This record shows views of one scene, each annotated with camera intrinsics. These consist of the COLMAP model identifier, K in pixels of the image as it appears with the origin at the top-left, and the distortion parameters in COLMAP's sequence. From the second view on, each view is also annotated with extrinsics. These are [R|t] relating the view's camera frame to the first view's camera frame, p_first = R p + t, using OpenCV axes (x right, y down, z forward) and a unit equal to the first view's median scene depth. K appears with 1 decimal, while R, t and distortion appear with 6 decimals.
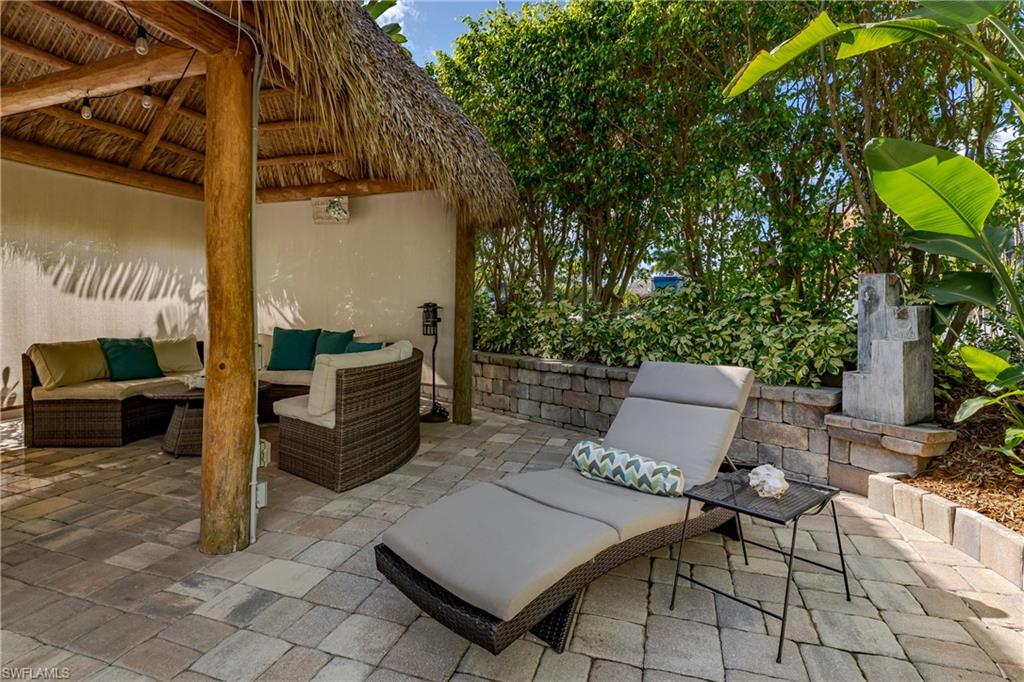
lens RADIAL K [[562.1, 0, 446.4], [0, 562.1, 305.9], [0, 0, 1]] dist [0.001442, -0.000067]
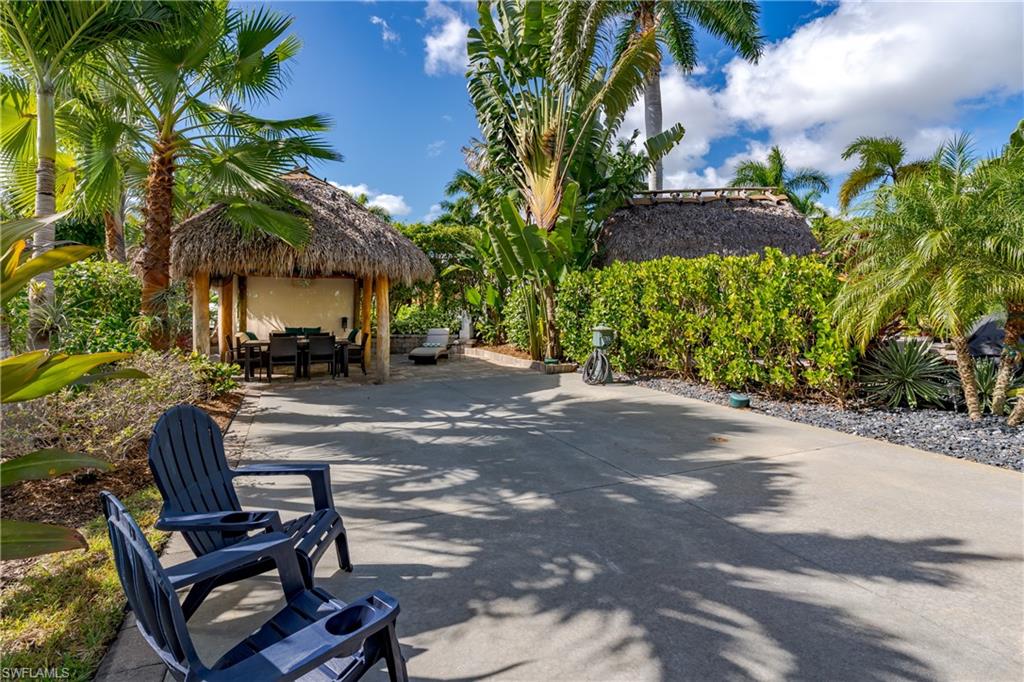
lens RADIAL K [[519.7, 0, 510.9], [0, 519.7, 292.0], [0, 0, 1]] dist [0.001554, 0.000094]
pose [[0.703050, 0.018306, 0.710904, -1.621572], [0.010485, 0.999293, -0.036102, -0.035181], [-0.711063, 0.032835, 0.702362, -1.846358]]
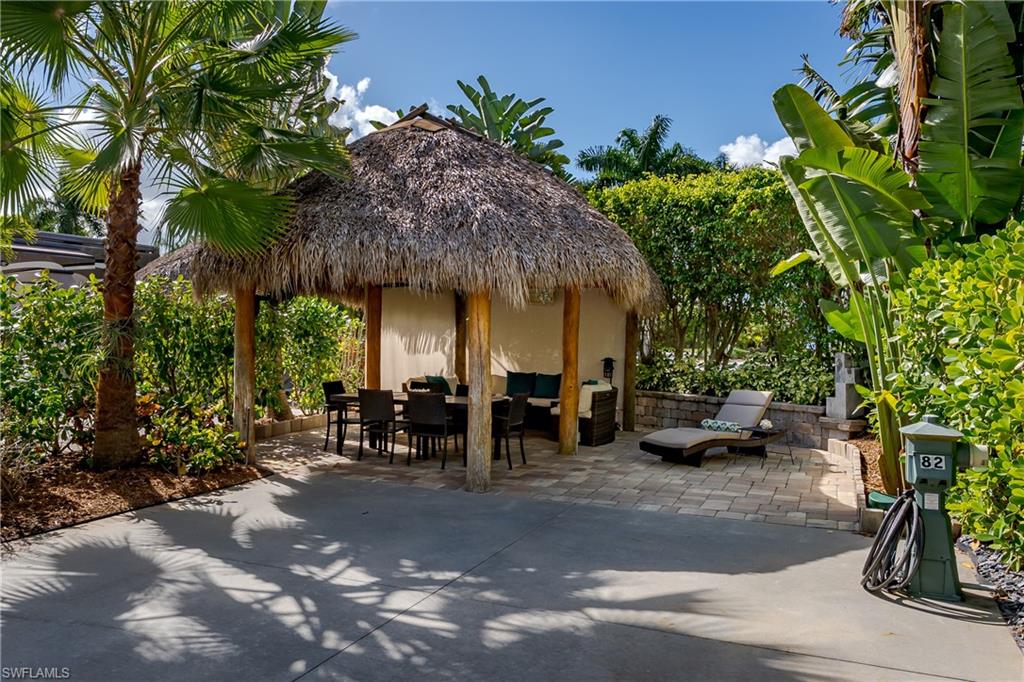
lens RADIAL K [[869.9, 0, 394.1], [0, 869.9, 325.4], [0, 0, 1]] dist [-0.001241, -0.003117]
pose [[0.995069, 0.010958, -0.098580, -0.475481], [-0.011878, 0.999891, -0.008759, -0.083435], [0.098473, 0.009886, 0.995091, -1.874083]]
